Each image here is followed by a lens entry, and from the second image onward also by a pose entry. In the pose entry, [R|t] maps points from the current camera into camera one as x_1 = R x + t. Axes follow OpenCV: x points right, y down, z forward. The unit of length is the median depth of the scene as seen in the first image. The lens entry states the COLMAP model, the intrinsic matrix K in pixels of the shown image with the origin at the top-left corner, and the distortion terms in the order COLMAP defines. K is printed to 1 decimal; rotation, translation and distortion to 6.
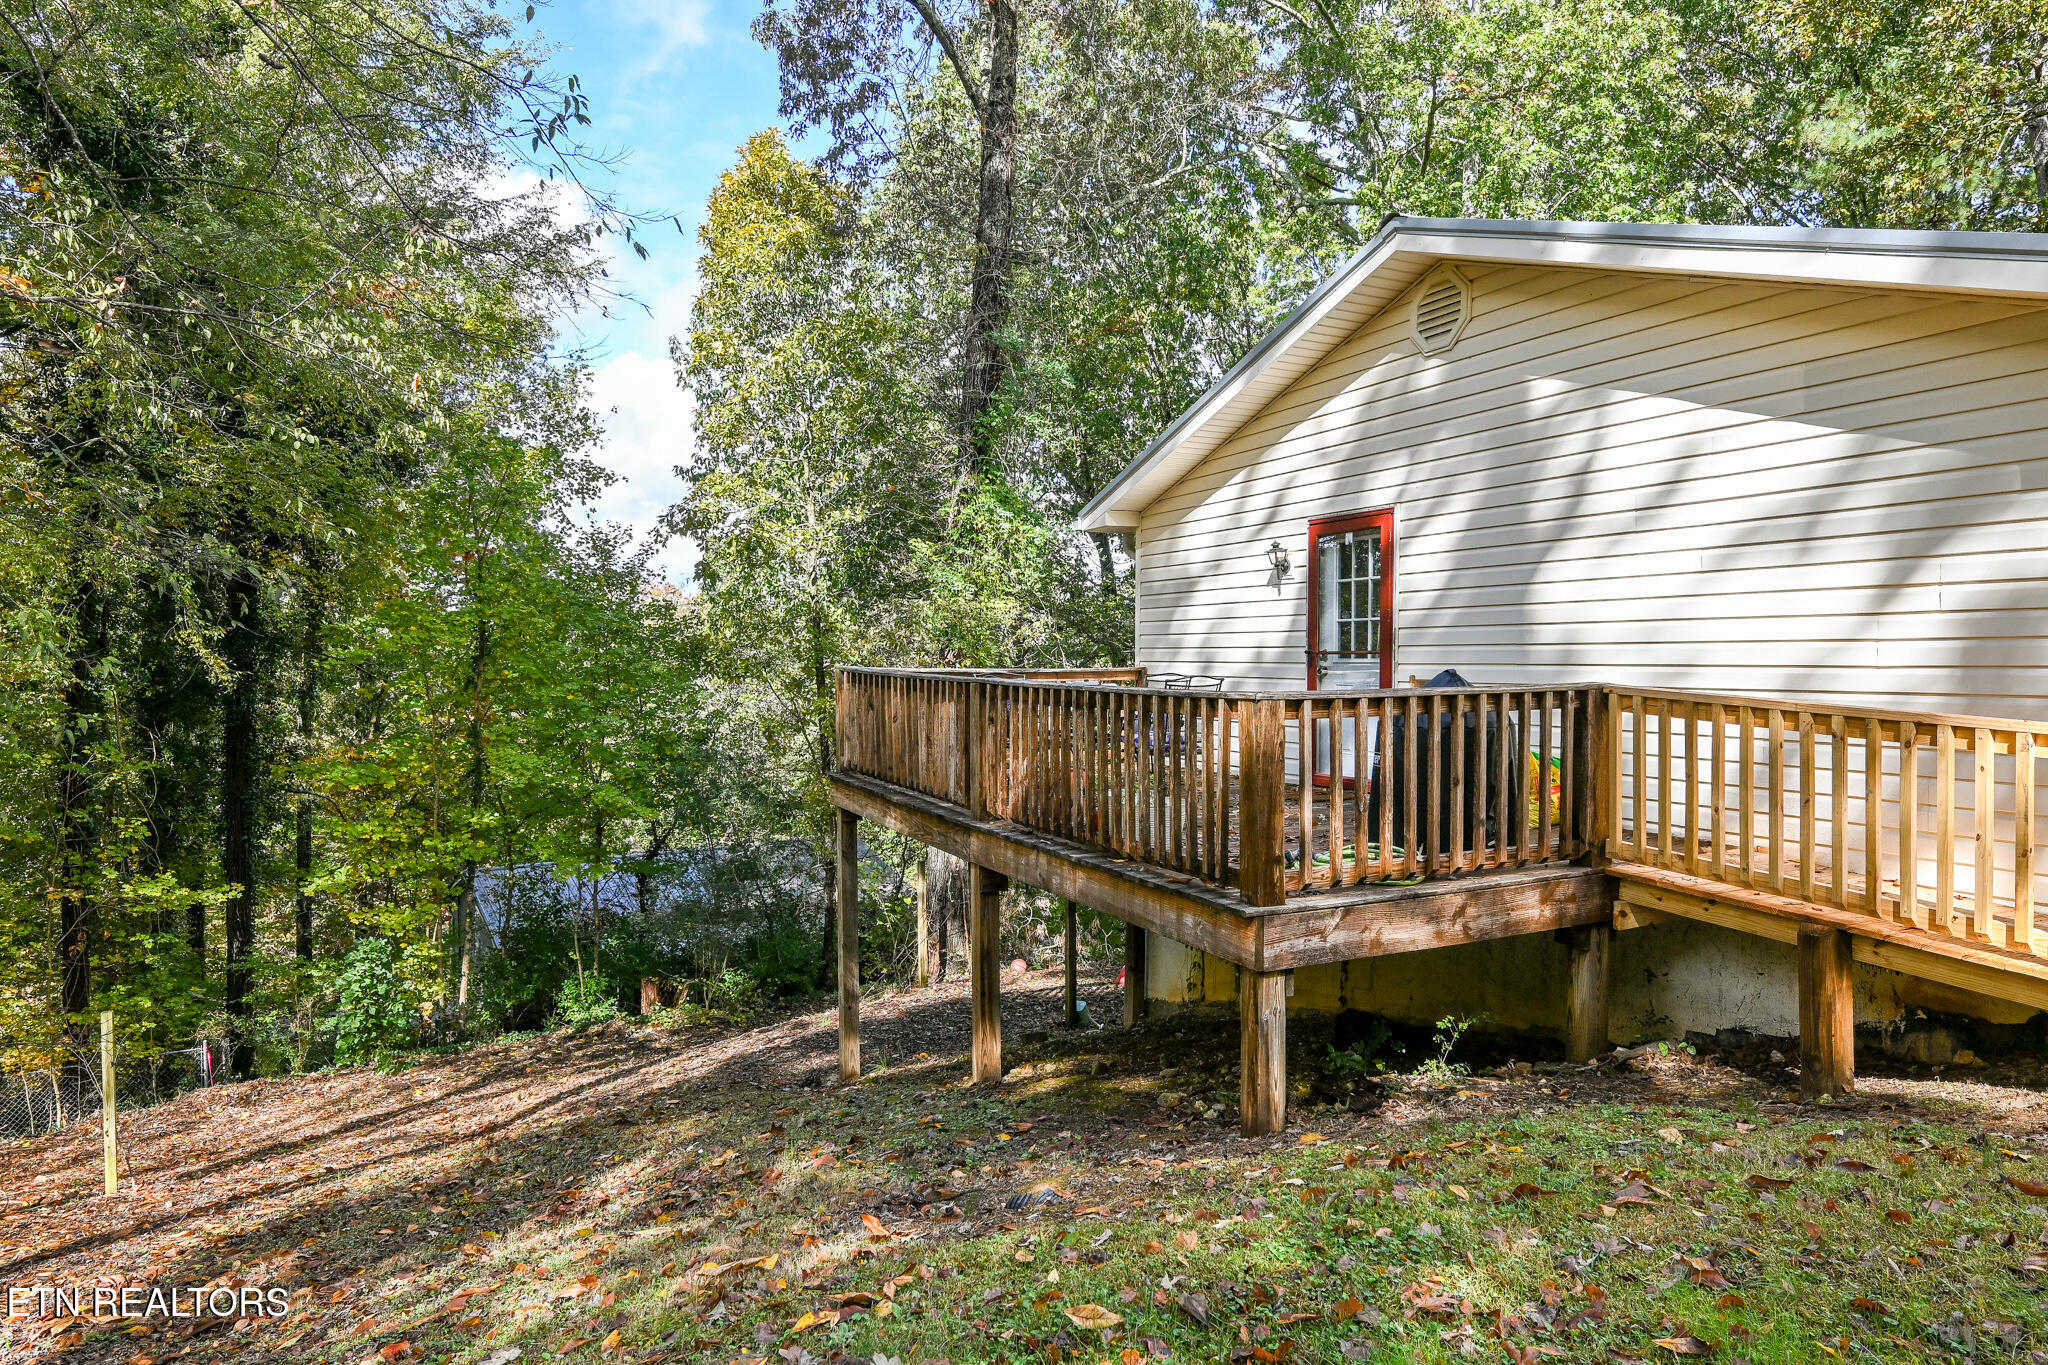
lens RADIAL K [[1225.2, 0, 1024.5], [0, 1225.2, 679.0], [0, 0, 1]] dist [-0.002911, -0.001654]
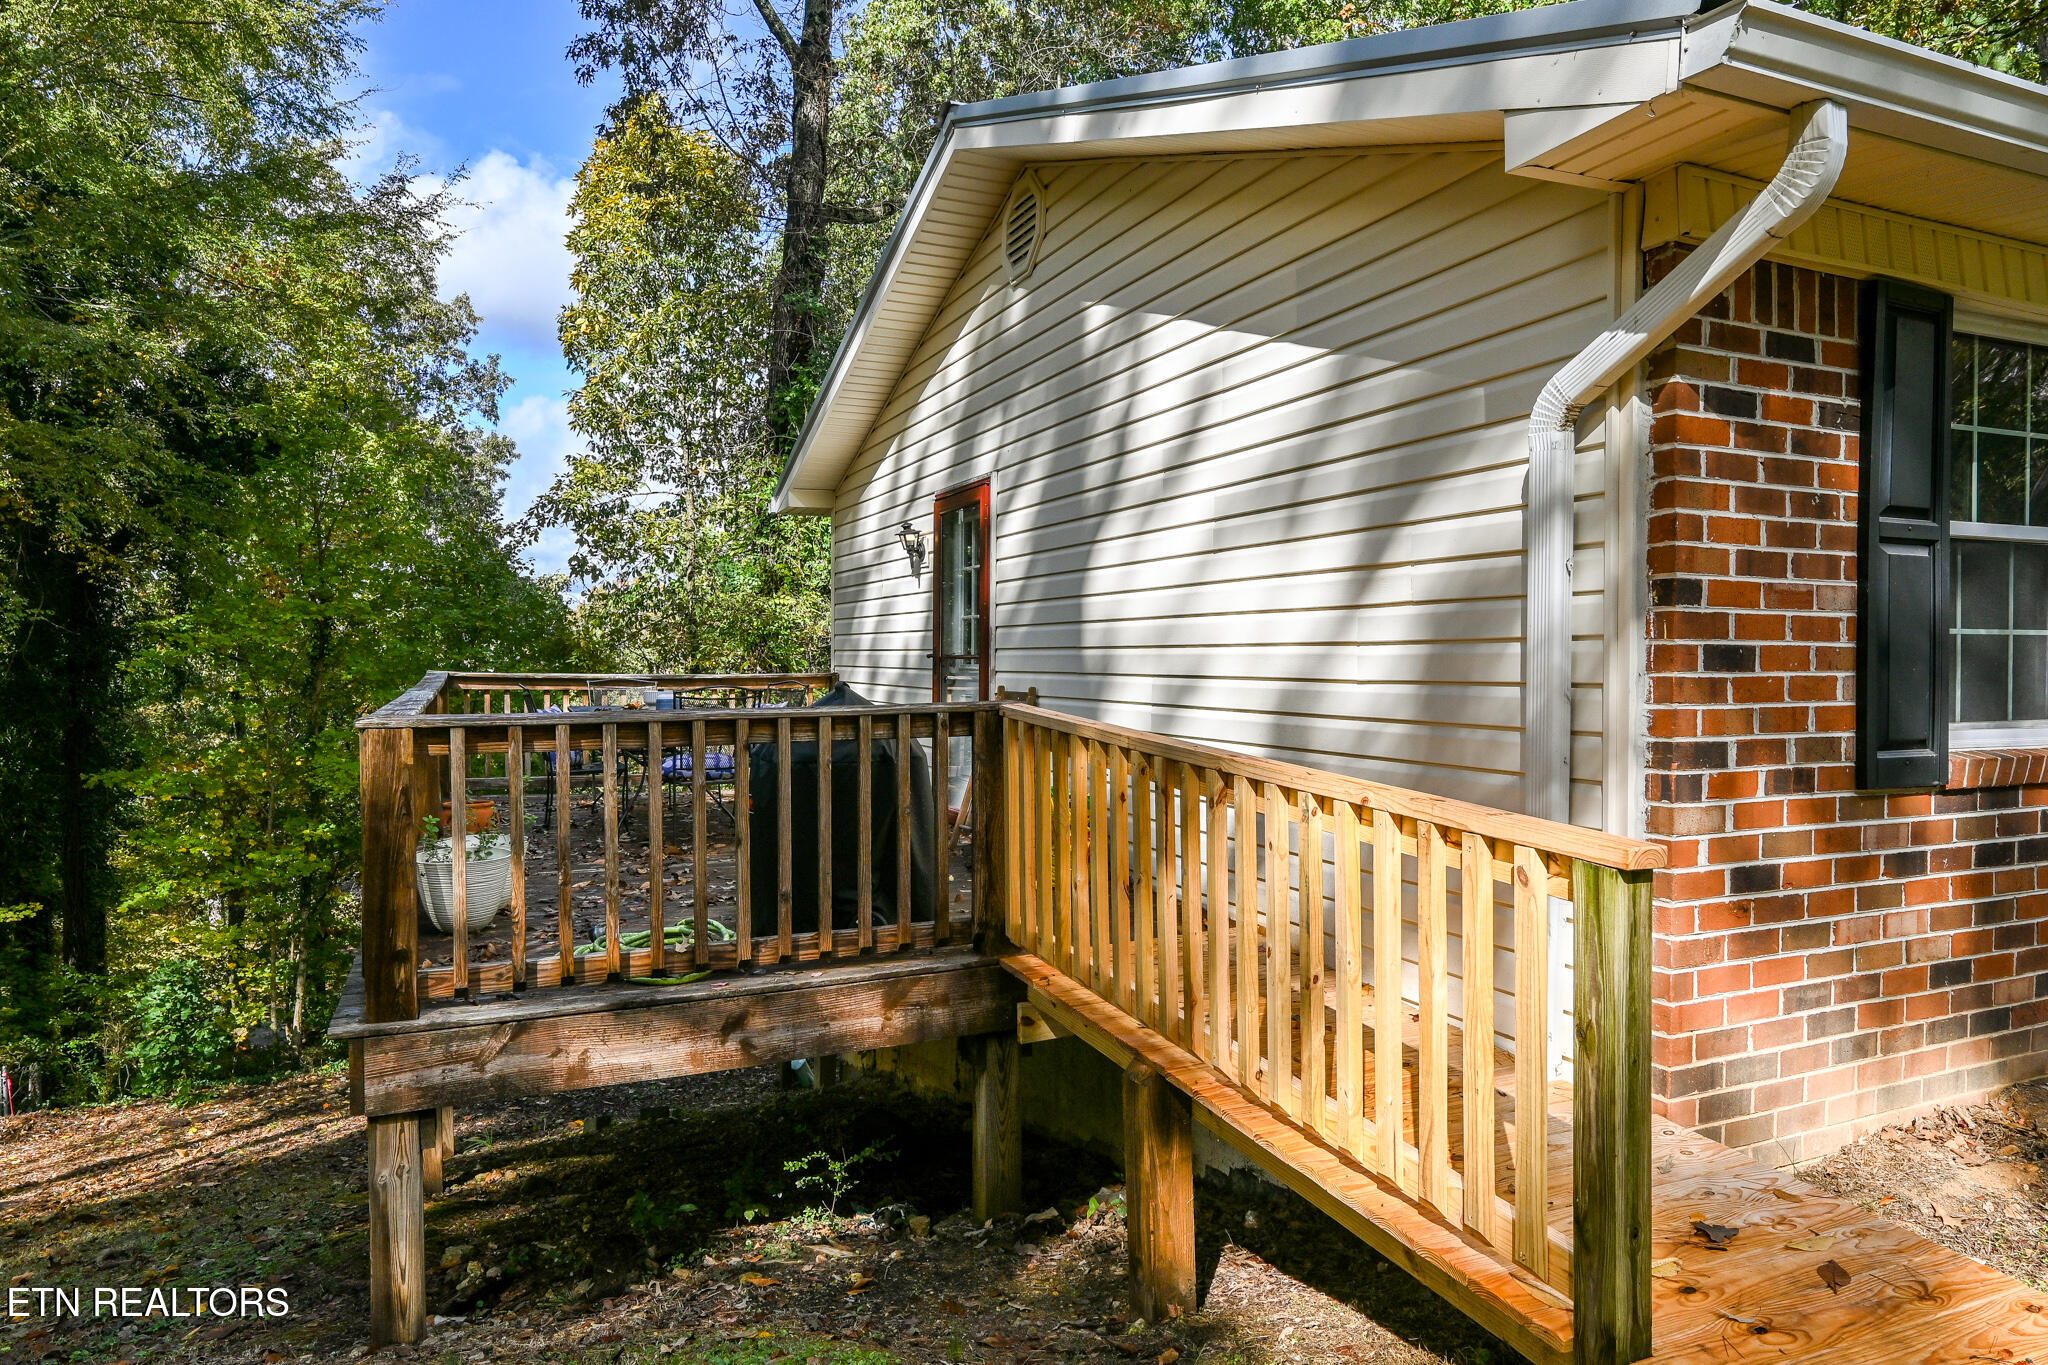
lens RADIAL K [[1254.1, 0, 1024.0], [0, 1254.1, 682.5], [0, 0, 1]] dist [0.000461, -0.003373]
pose [[0.999238, 0.003523, -0.038861, 0.367783], [-0.003435, 0.999991, 0.002346, -0.007494], [0.038869, -0.002211, 0.999242, 0.184192]]
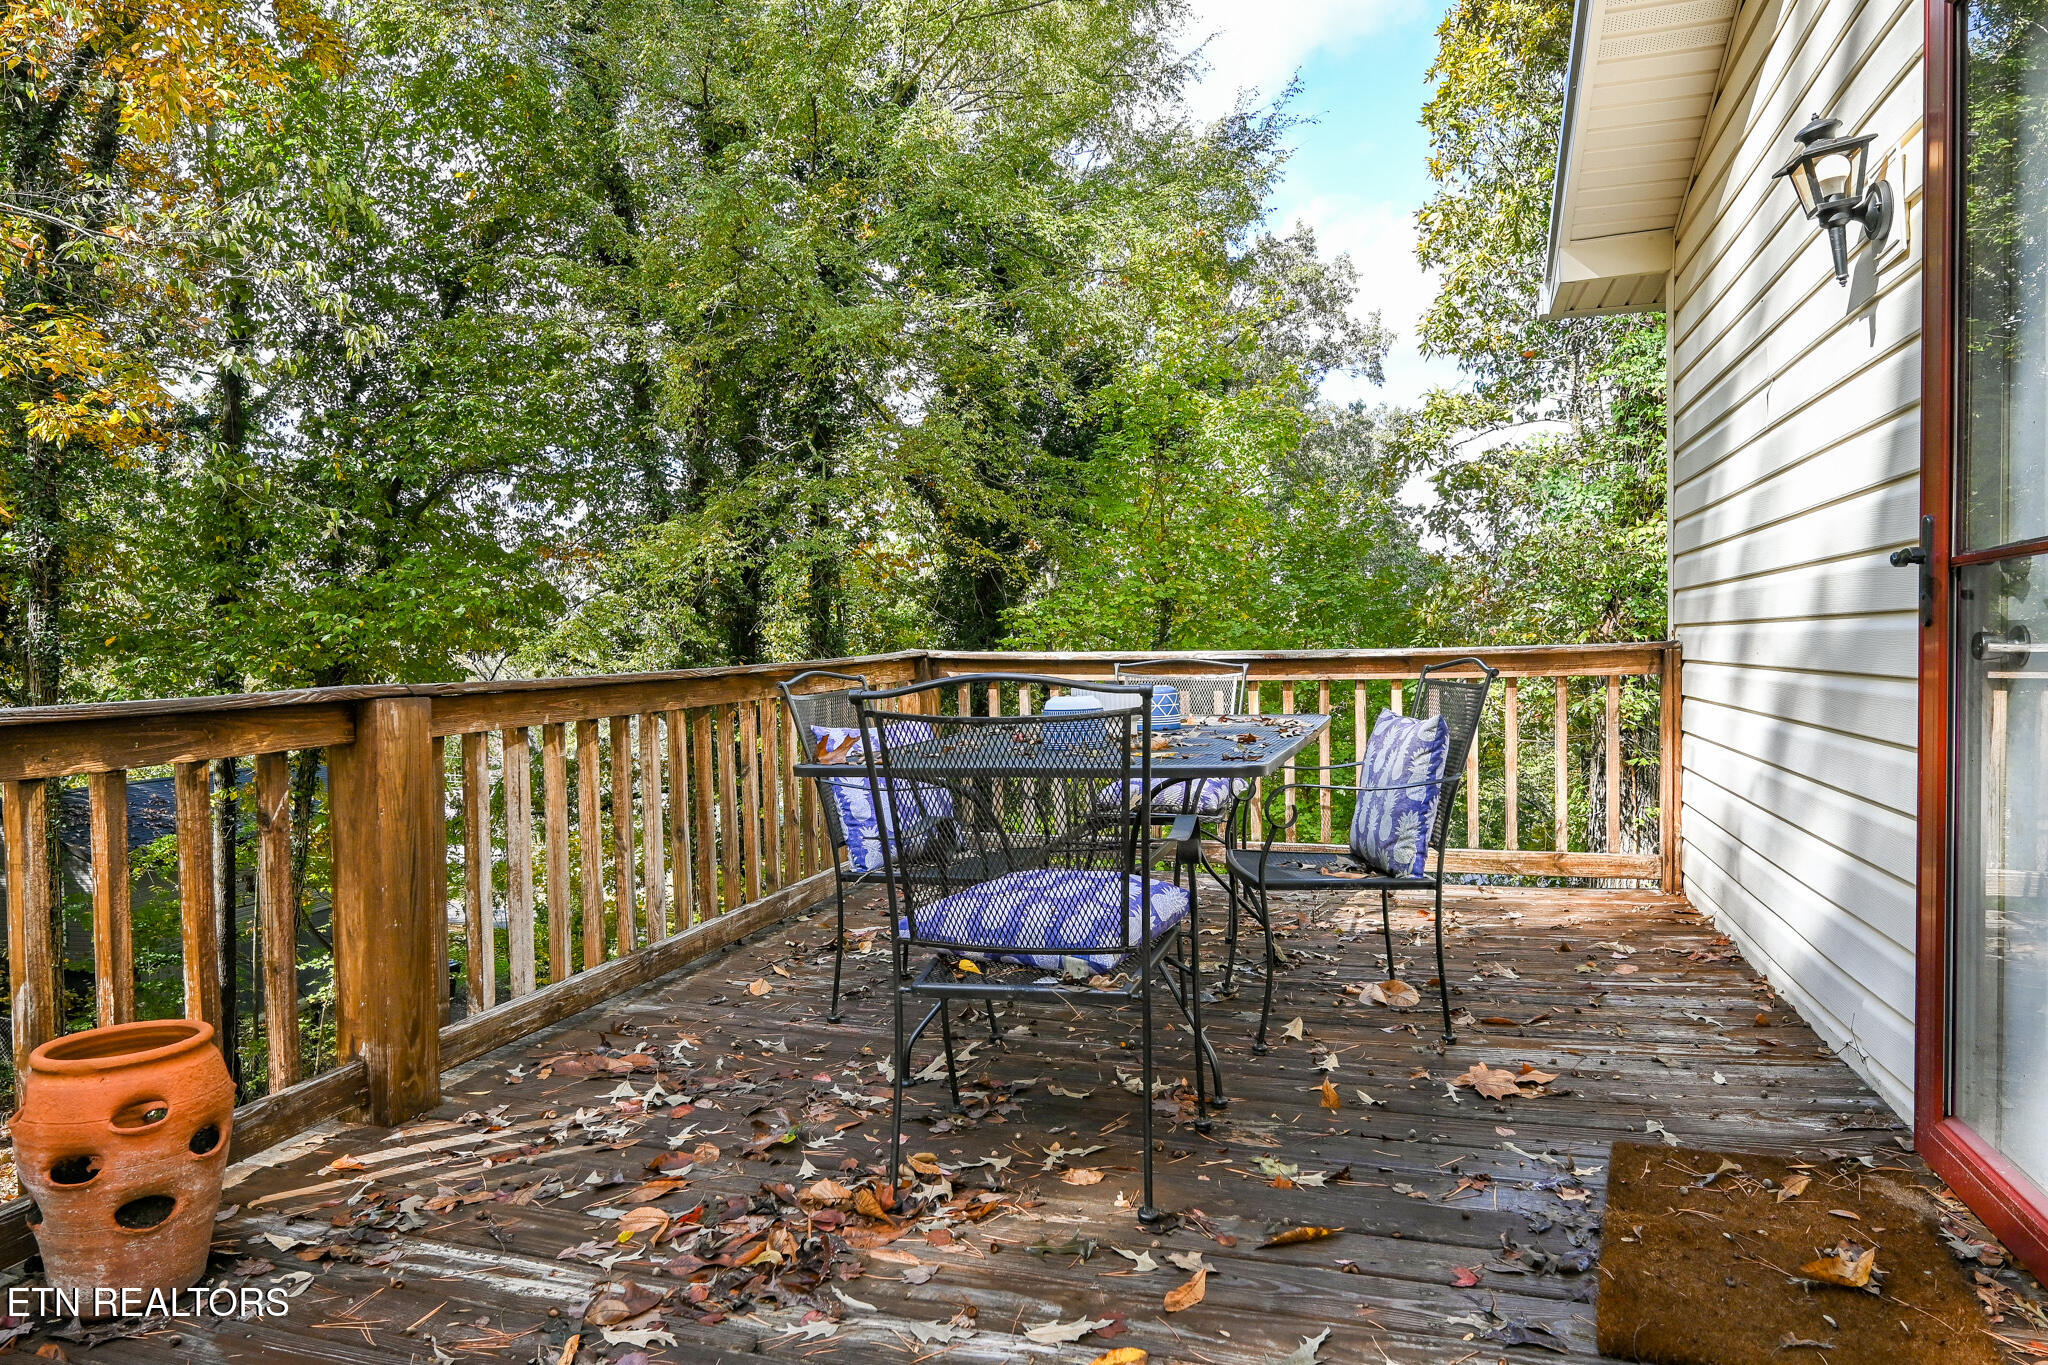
lens RADIAL K [[1212.6, 0, 1024.0], [0, 1212.6, 682.5], [0, 0, 1]] dist [0.002784, 0.000372]
pose [[0.713165, 0.008543, -0.700944, 0.305664], [0.005674, 0.999823, 0.017958, -0.006340], [0.700973, -0.016784, 0.712990, 0.823385]]
